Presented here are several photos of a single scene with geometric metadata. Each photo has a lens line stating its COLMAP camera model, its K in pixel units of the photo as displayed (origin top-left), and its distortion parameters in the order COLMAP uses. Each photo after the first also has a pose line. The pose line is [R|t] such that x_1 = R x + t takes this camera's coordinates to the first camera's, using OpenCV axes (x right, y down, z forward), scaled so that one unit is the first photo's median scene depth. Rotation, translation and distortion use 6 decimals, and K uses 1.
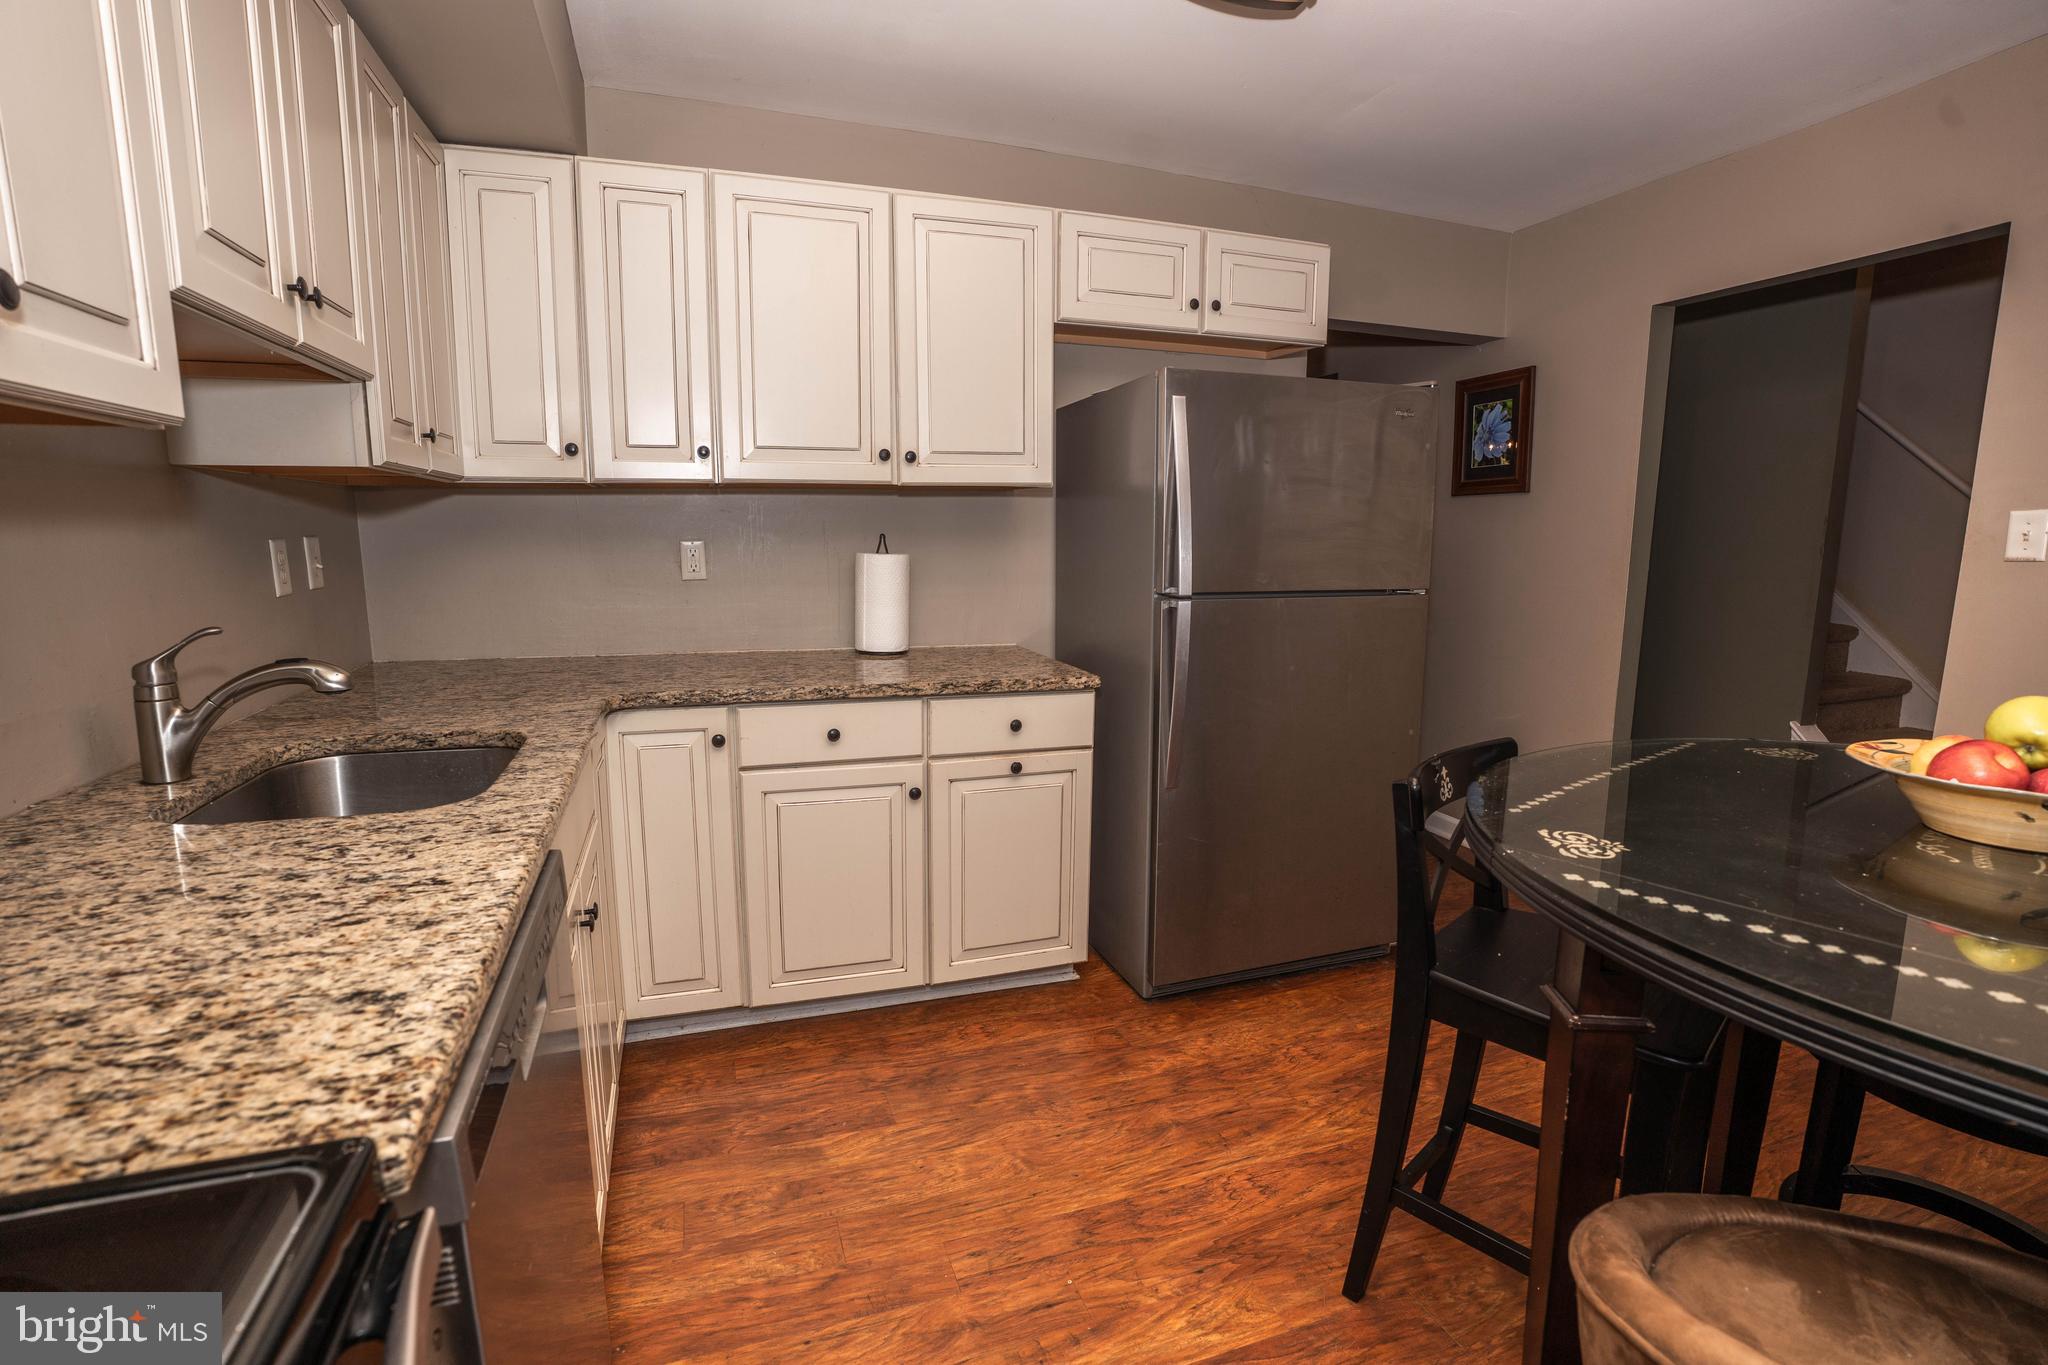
lens RADIAL K [[938.8, 0, 1015.9], [0, 938.8, 684.8], [0, 0, 1]] dist [-0.071487, 0.018426]
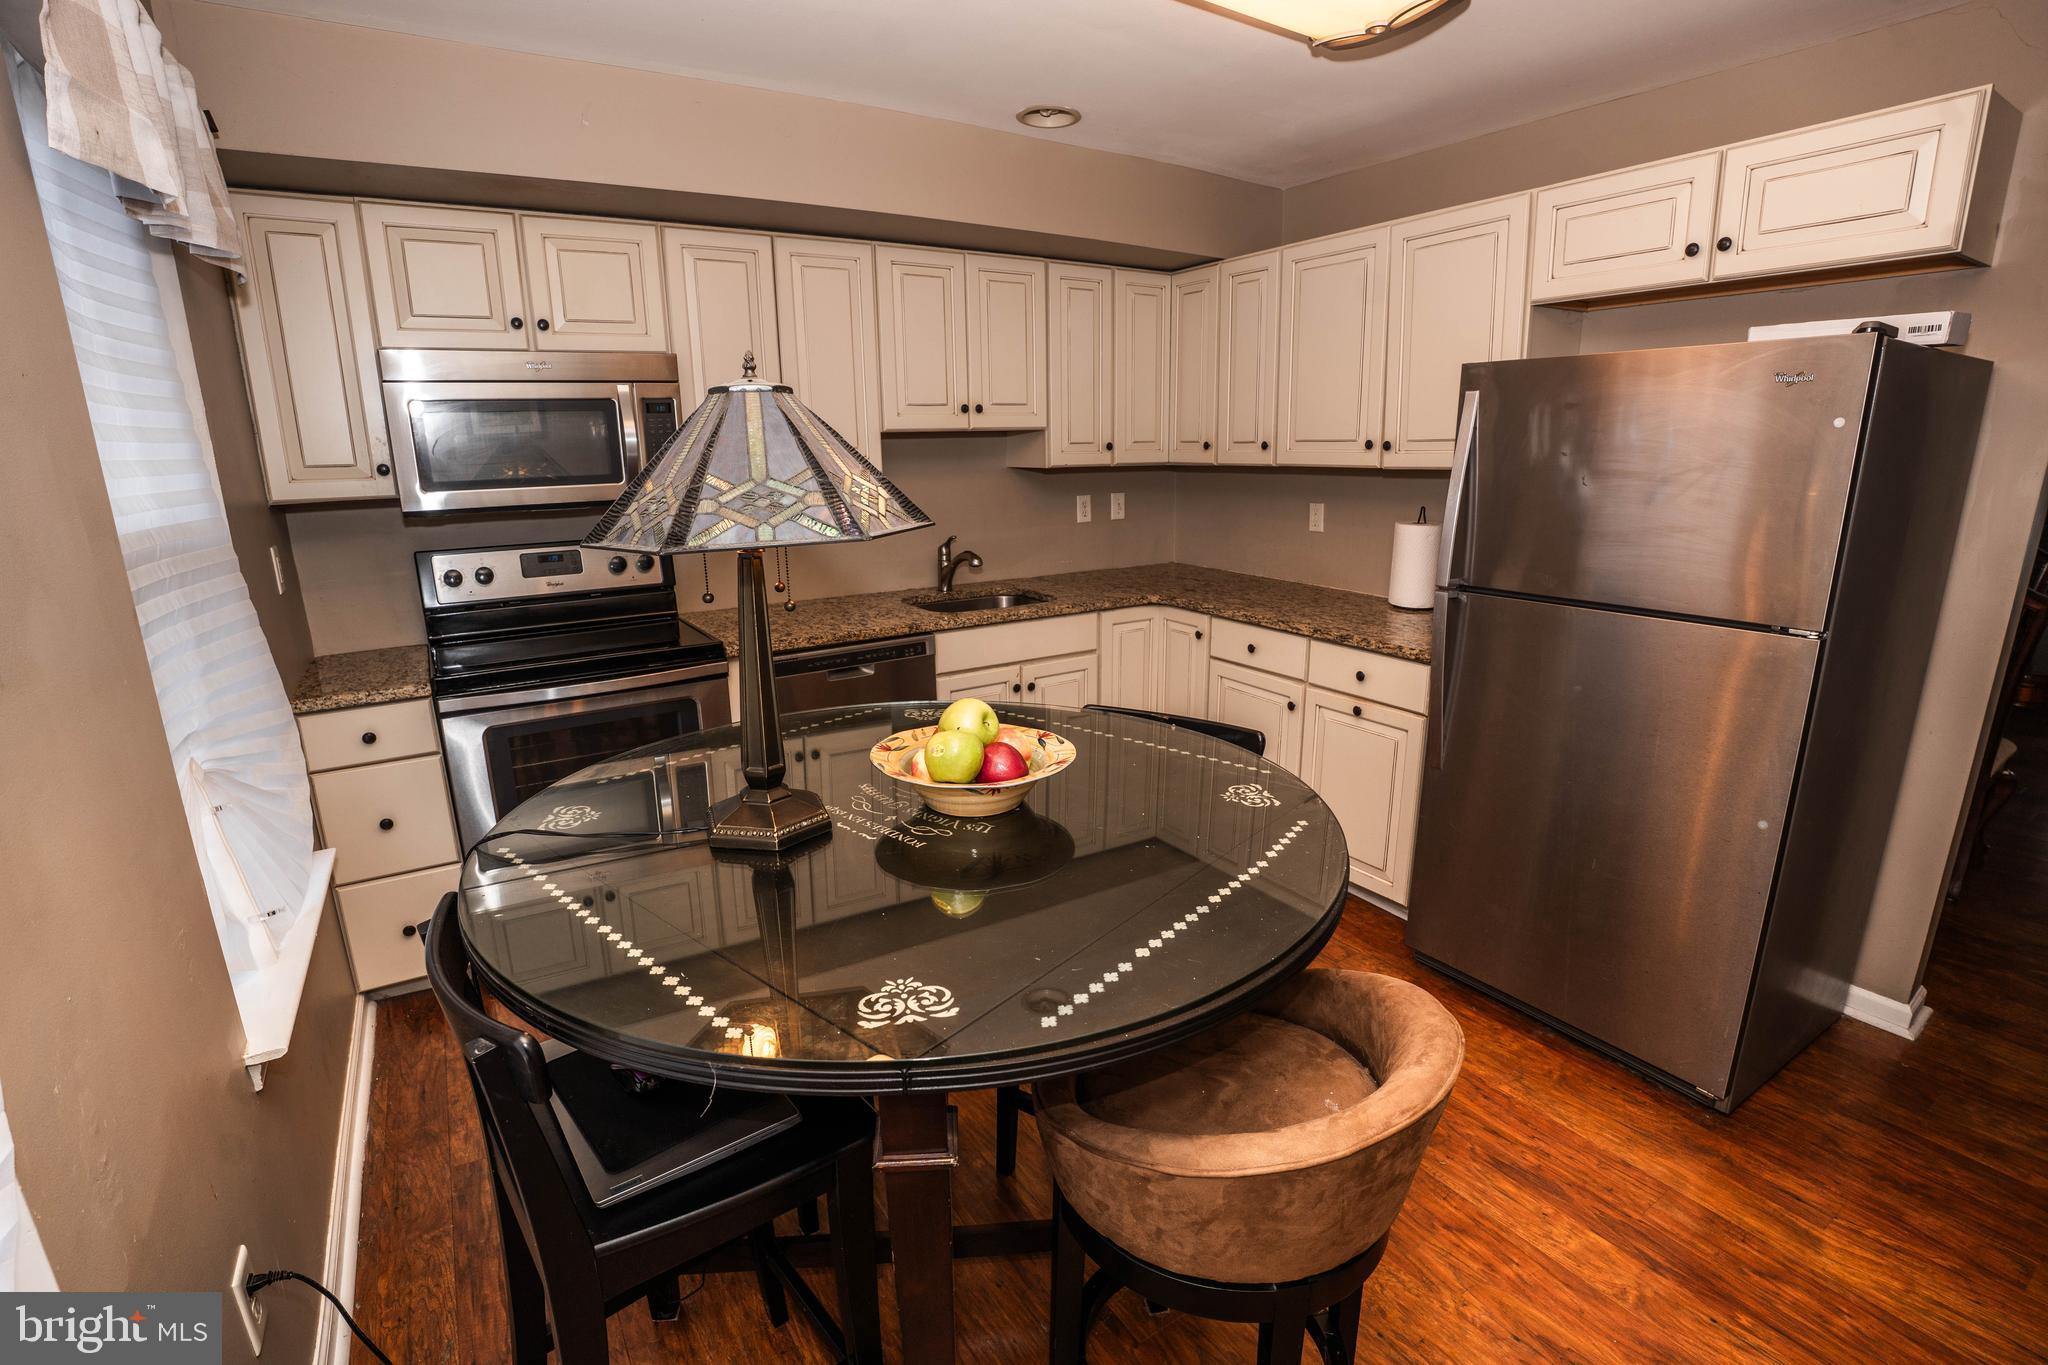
lens RADIAL K [[938.8, 0, 1023.6], [0, 938.8, 688.6], [0, 0, 1]] dist [-0.071487, 0.018426]
pose [[0.228465, 0.235817, -0.944560, 1.022761], [-0.144661, 0.967673, 0.206597, -0.123732], [0.962744, 0.089441, 0.255193, 0.282525]]
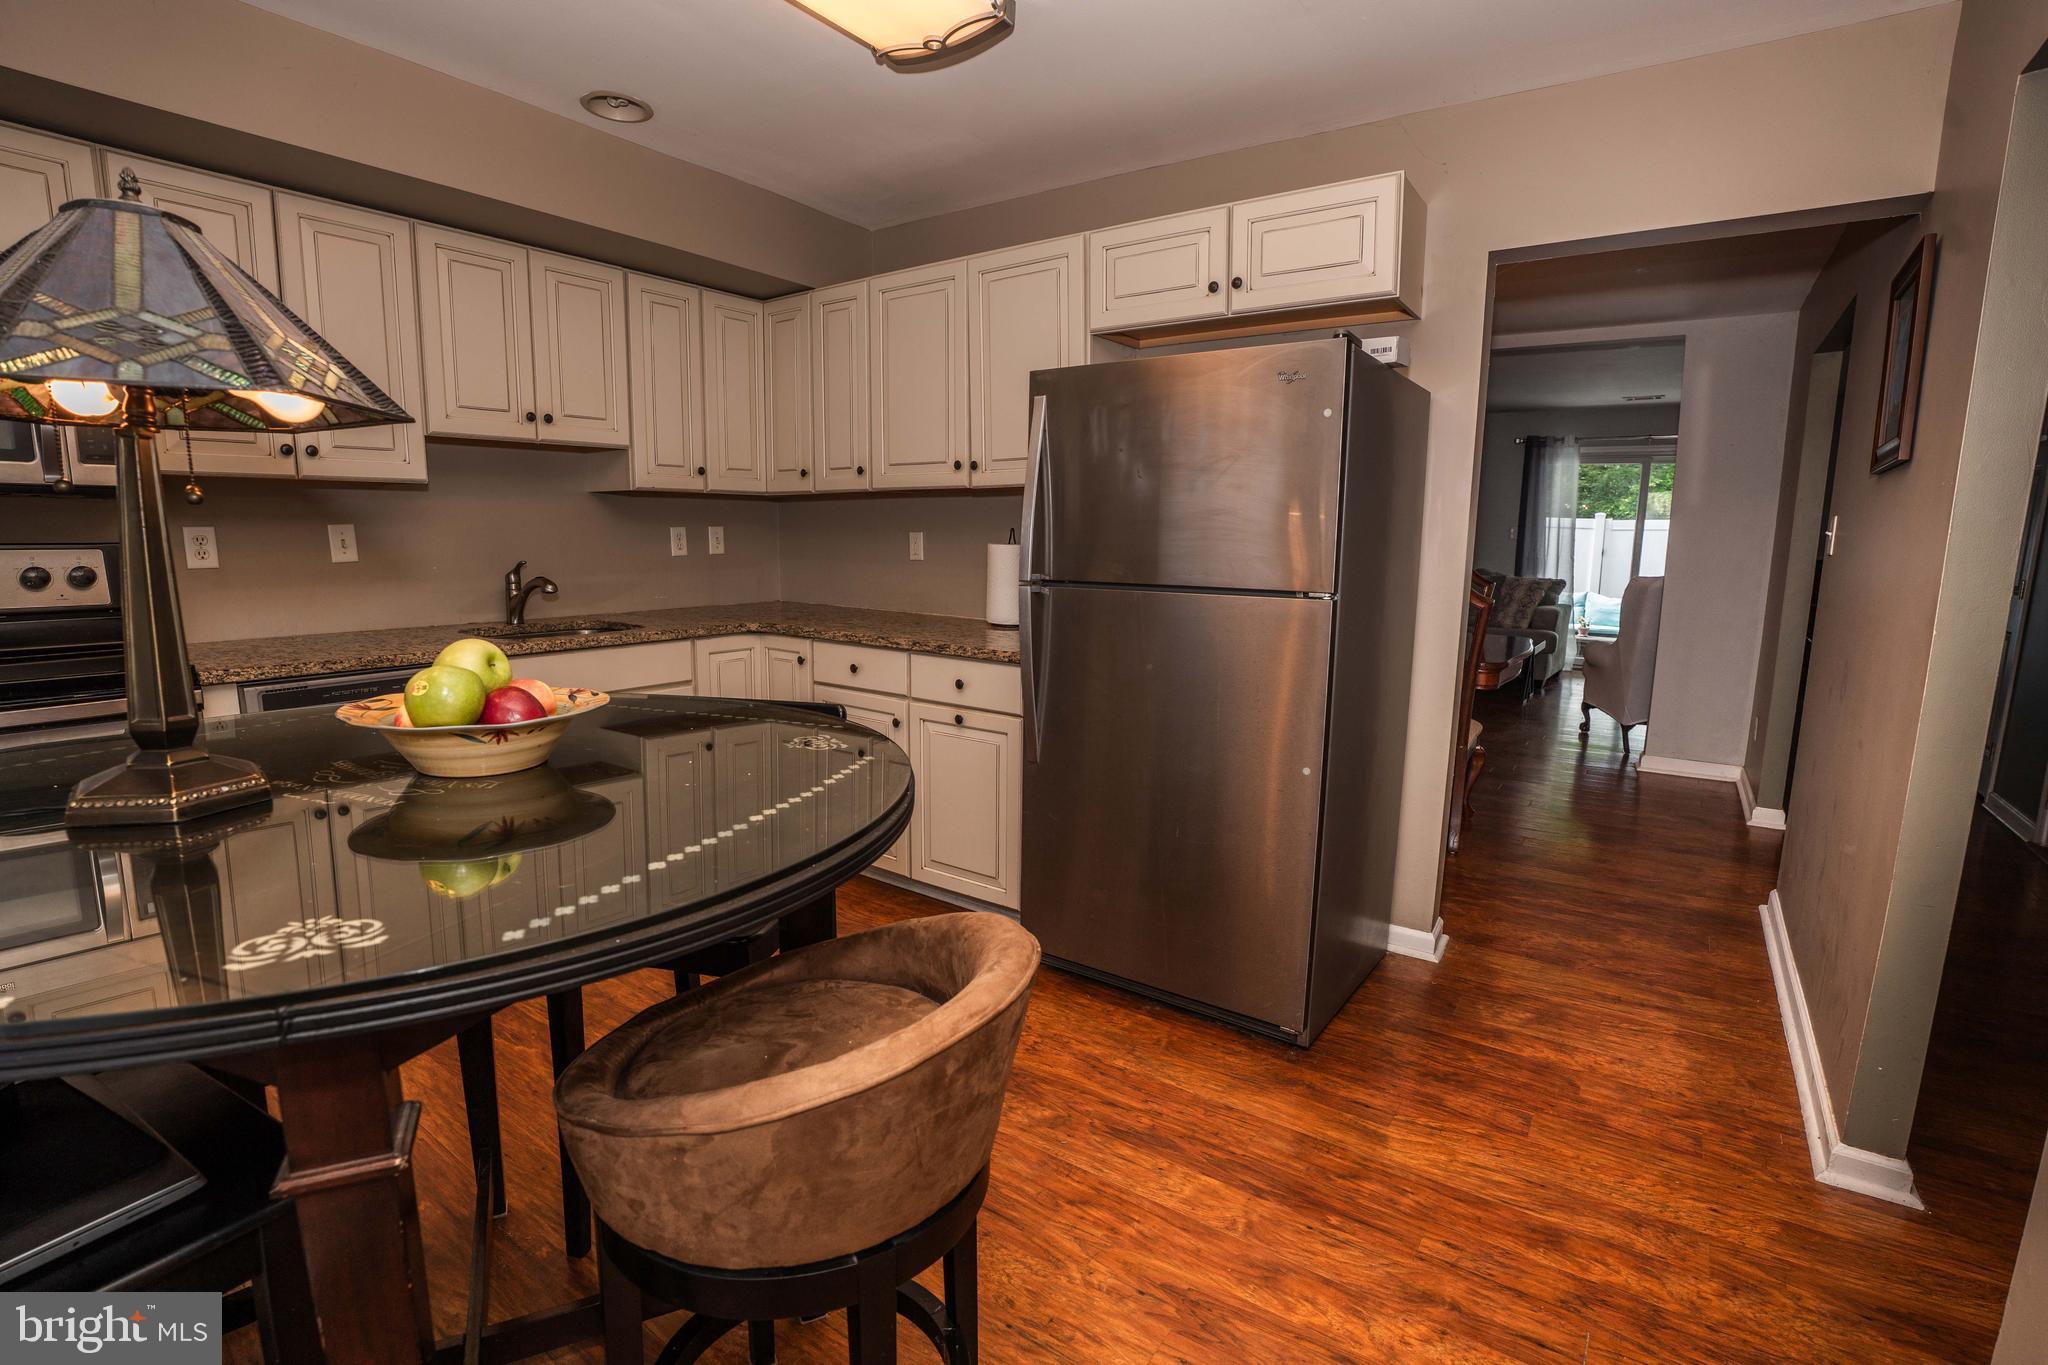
lens RADIAL K [[938.8, 0, 1022.0], [0, 938.8, 690.6], [0, 0, 1]] dist [-0.071487, 0.018426]
pose [[0.576794, 0.137141, -0.805296, 1.015812], [-0.143908, 0.987448, 0.065087, -0.038442], [0.804114, 0.078346, 0.589290, 0.350805]]
